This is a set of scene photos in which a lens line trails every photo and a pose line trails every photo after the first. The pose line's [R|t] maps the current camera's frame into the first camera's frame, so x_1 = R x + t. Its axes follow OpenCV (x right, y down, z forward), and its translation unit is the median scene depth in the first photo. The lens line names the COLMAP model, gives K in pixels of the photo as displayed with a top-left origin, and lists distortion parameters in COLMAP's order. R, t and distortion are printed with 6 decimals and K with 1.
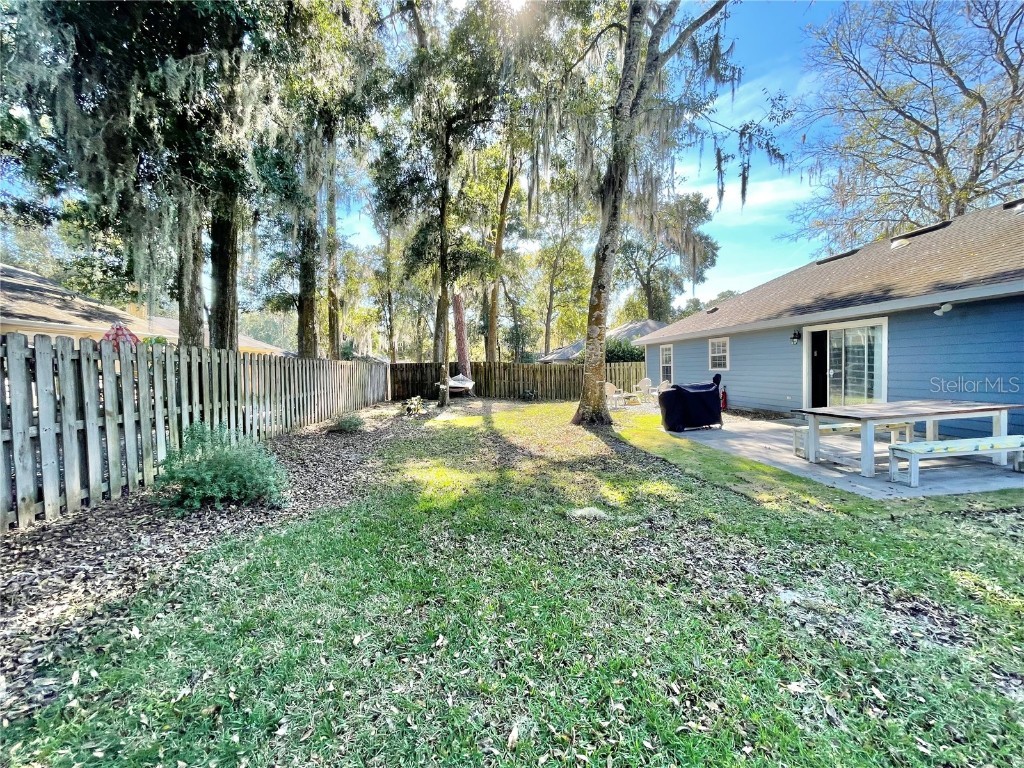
lens RADIAL K [[411.1, 0, 512.5], [0, 411.1, 389.5], [0, 0, 1]] dist [-0.002147, -0.000315]
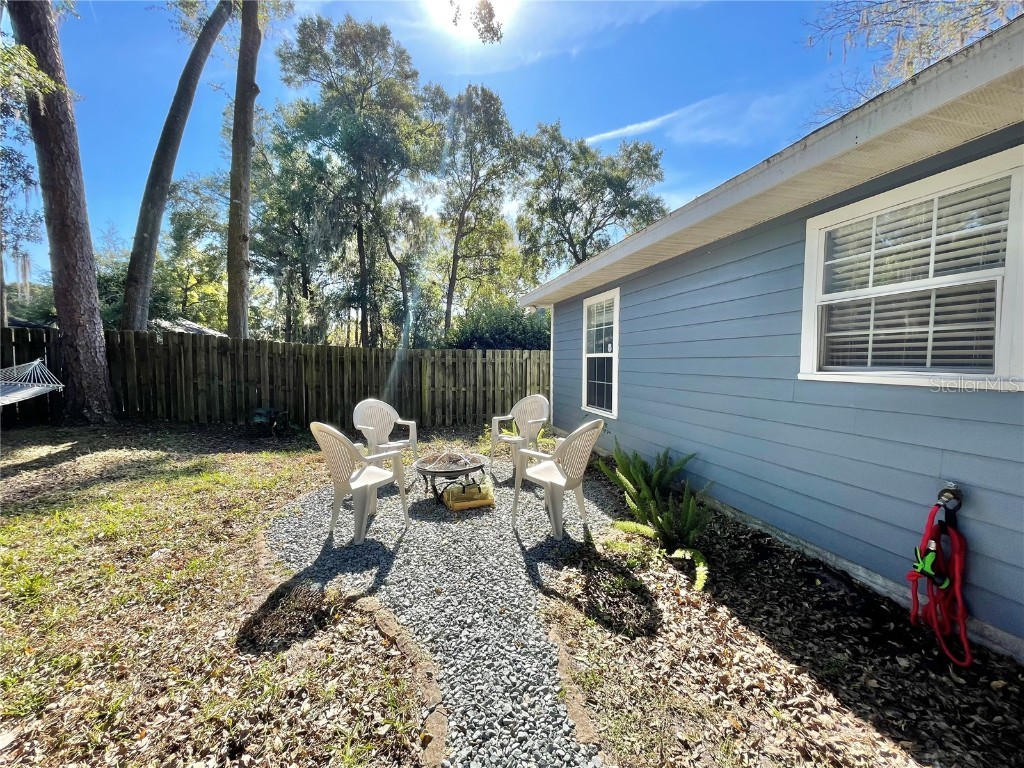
lens RADIAL K [[411.1, 0, 506.1], [0, 411.1, 387.0], [0, 0, 1]] dist [-0.002147, -0.000315]
pose [[0.991477, 0.029719, 0.126843, 0.392046], [-0.030638, 0.999517, 0.005299, -0.049561], [-0.126624, -0.009140, 0.991909, 1.028772]]
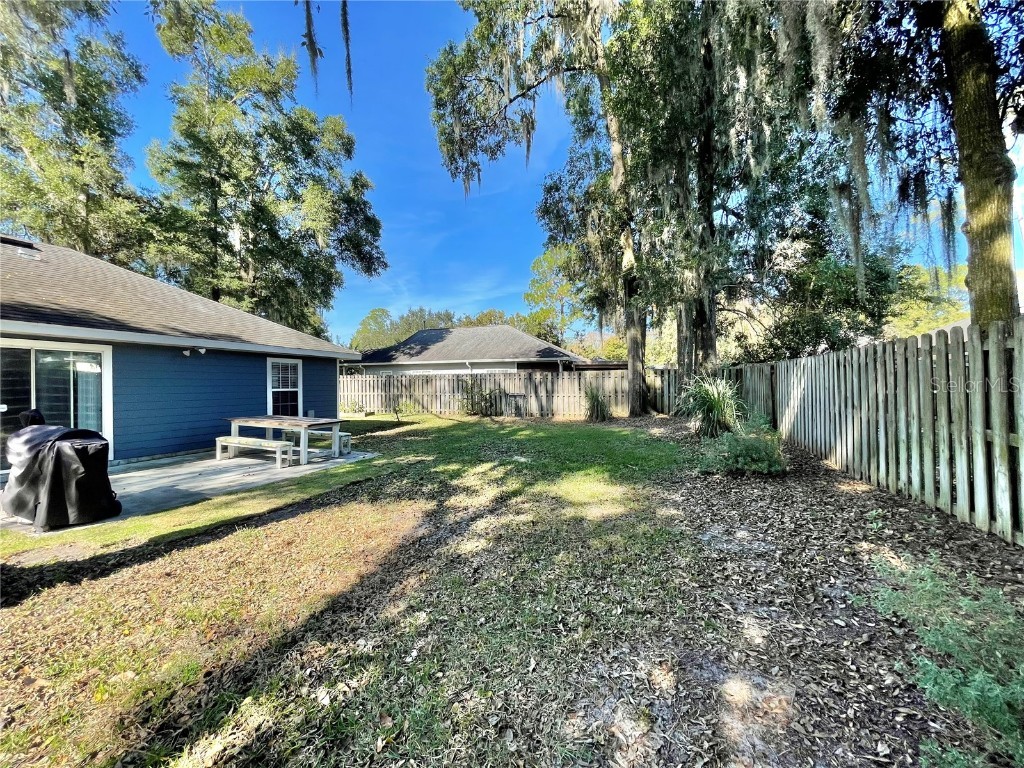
lens RADIAL K [[411.1, 0, 513.4], [0, 411.1, 383.6], [0, 0, 1]] dist [-0.002147, -0.000315]
pose [[-0.892315, 0.035060, 0.450051, -0.260211], [0.055095, 0.997984, 0.031492, -0.047873], [-0.448039, 0.052896, -0.892448, 1.030609]]
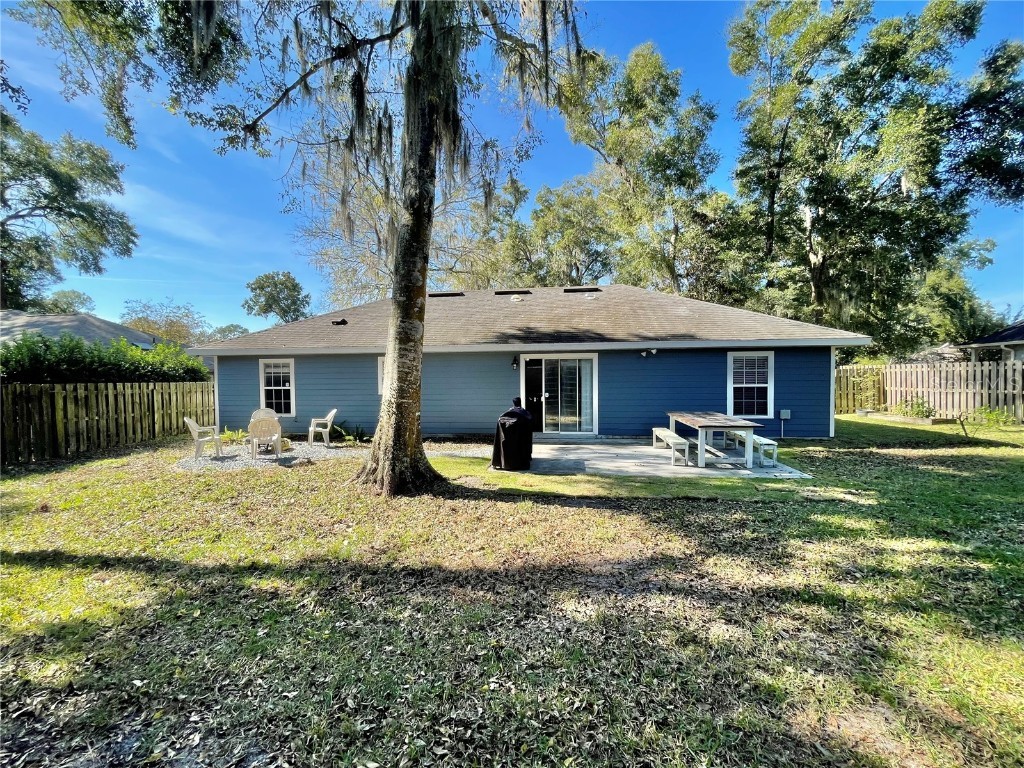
lens RADIAL K [[411.1, 0, 505.1], [0, 411.1, 386.8], [0, 0, 1]] dist [-0.002147, -0.000315]
pose [[0.226421, 0.009130, 0.973987, -0.334177], [0.053724, 0.998317, -0.021848, -0.038195], [-0.972547, 0.057273, 0.225550, 0.712874]]
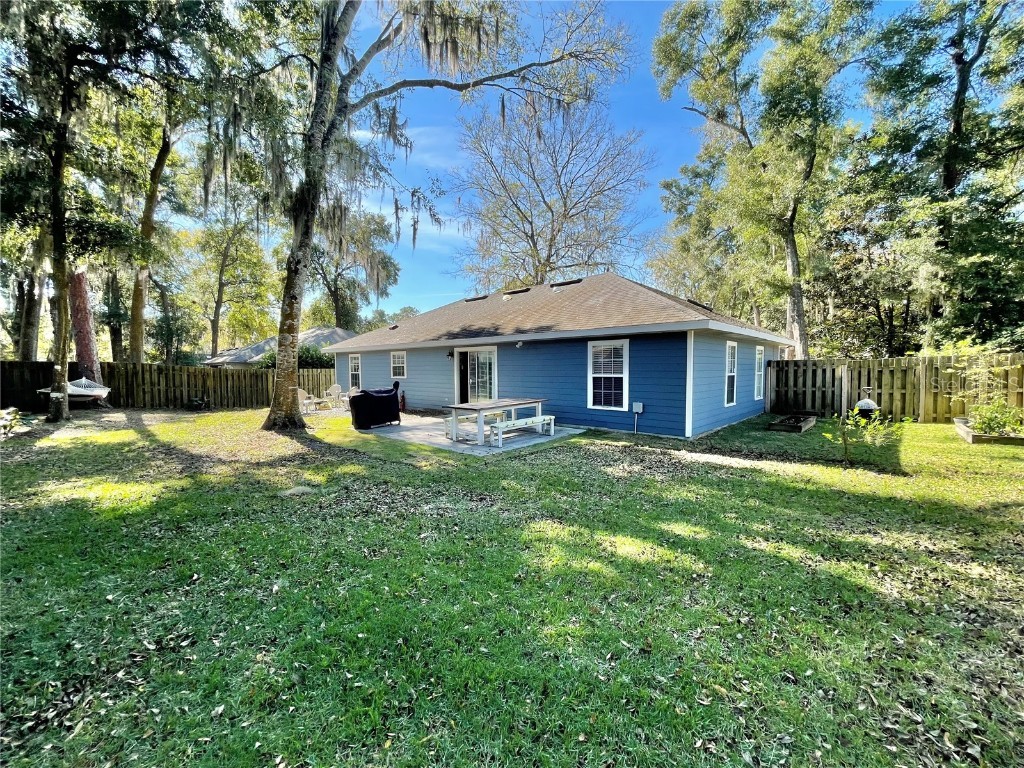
lens RADIAL K [[411.1, 0, 506.6], [0, 411.1, 387.0], [0, 0, 1]] dist [-0.002147, -0.000315]
pose [[0.756122, -0.000151, 0.654431, -0.057711], [0.014180, 0.999769, -0.016154, 0.004287], [-0.654277, 0.021494, 0.755950, -0.142838]]
